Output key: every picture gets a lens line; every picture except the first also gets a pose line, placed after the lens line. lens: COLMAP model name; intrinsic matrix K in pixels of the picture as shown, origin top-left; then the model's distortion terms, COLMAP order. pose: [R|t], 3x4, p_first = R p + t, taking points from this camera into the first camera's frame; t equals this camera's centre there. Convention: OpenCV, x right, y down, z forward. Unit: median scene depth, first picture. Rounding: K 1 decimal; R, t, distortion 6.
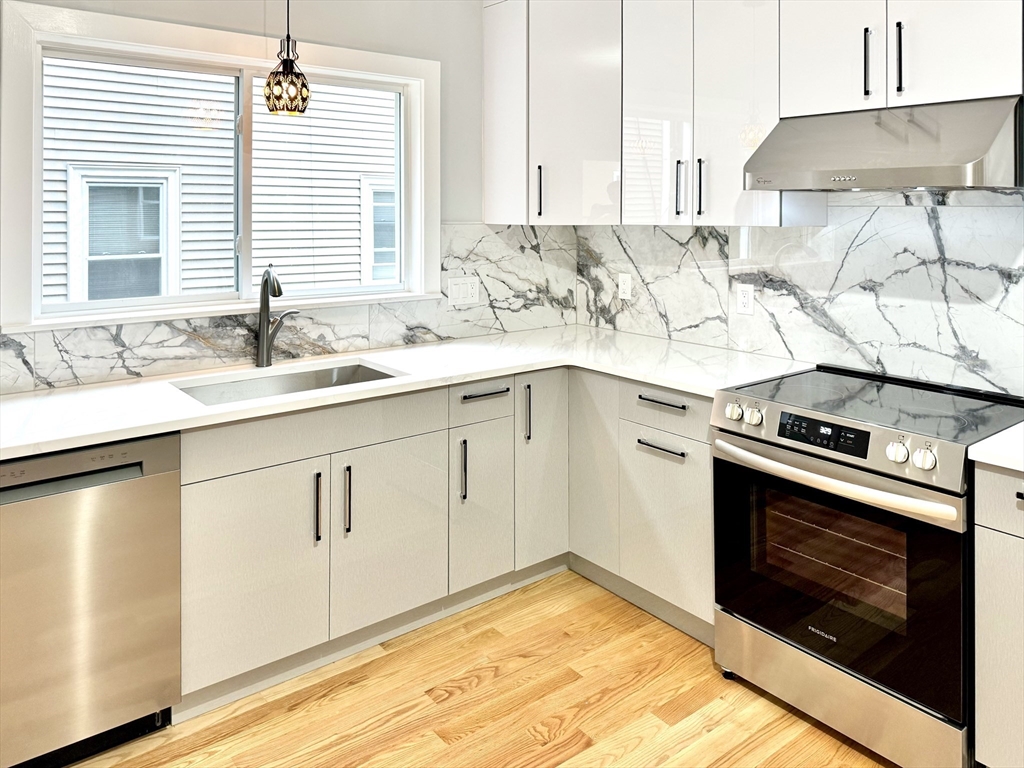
lens RADIAL K [[762.2, 0, 504.6], [0, 762.2, 222.3], [0, 0, 1]] dist [0.003171, -0.004752]
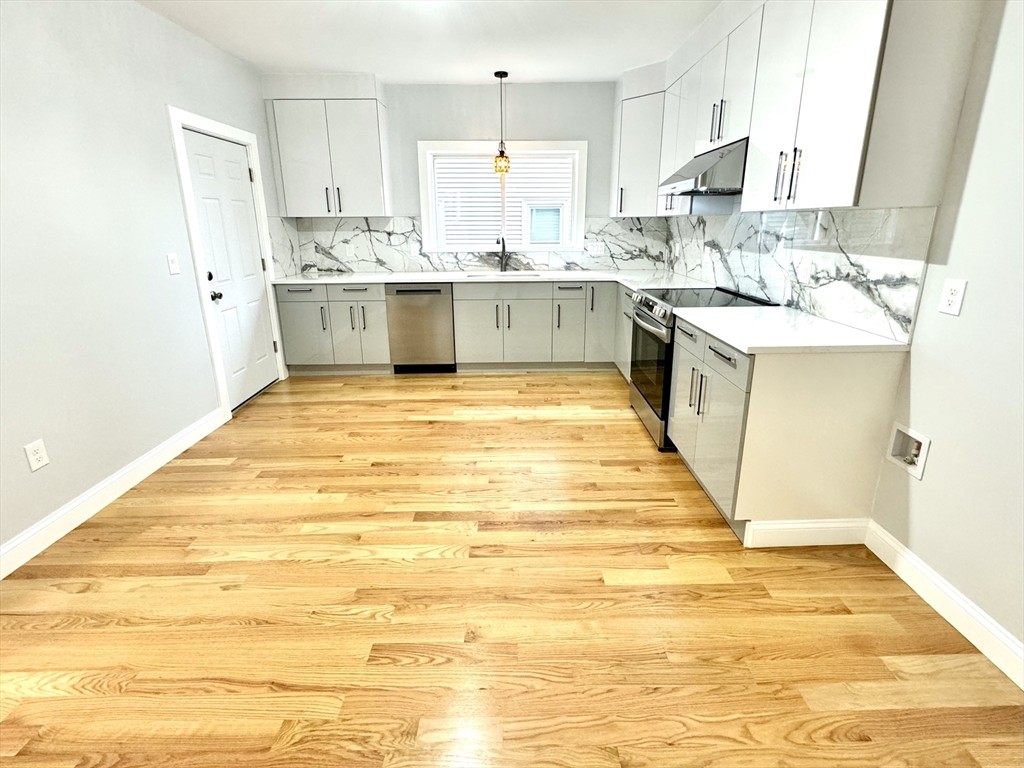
lens RADIAL K [[448.1, 0, 511.7], [0, 448.1, 337.3], [0, 0, 1]] dist [-0.001385, -0.000122]
pose [[0.784439, 0.146987, -0.602537, 0.654060], [-0.000646, 0.971704, 0.236203, 0.036701], [0.620206, -0.184897, 0.762337, -0.223423]]
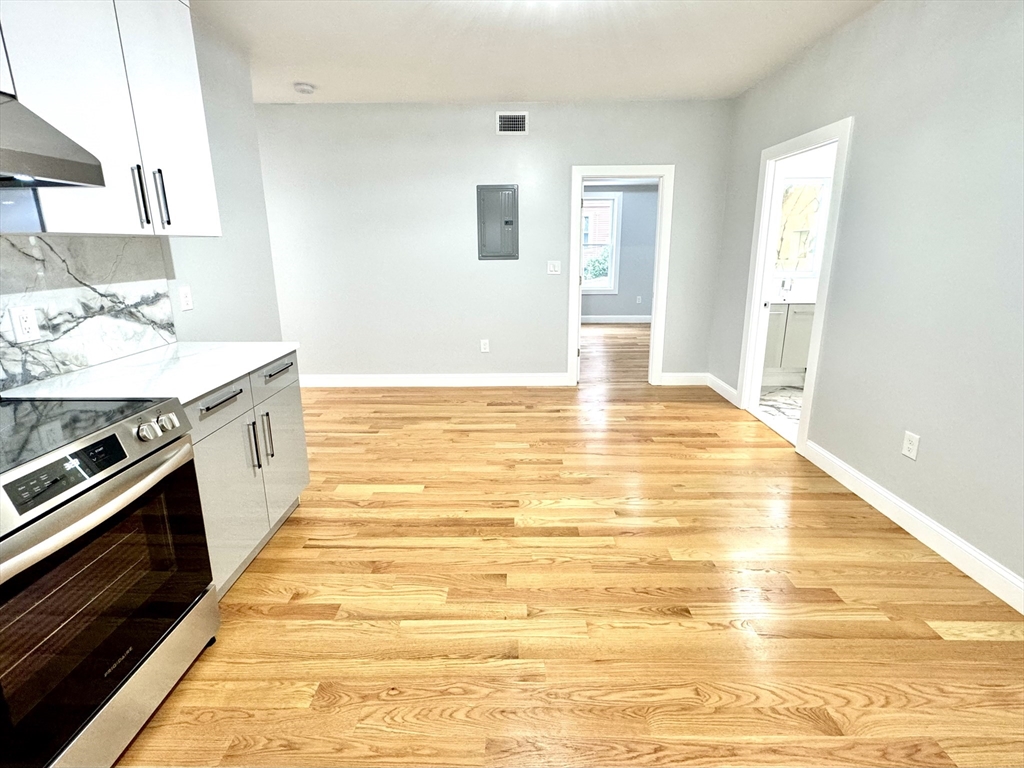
lens RADIAL K [[439.6, 0, 515.1], [0, 439.6, 336.9], [0, 0, 1]] dist [0.000412, 0.000562]
pose [[-0.784554, -0.122886, 0.607762, -0.183924], [0.017042, 0.975521, 0.219243, 0.020751], [-0.619826, 0.182365, -0.763255, 0.737071]]
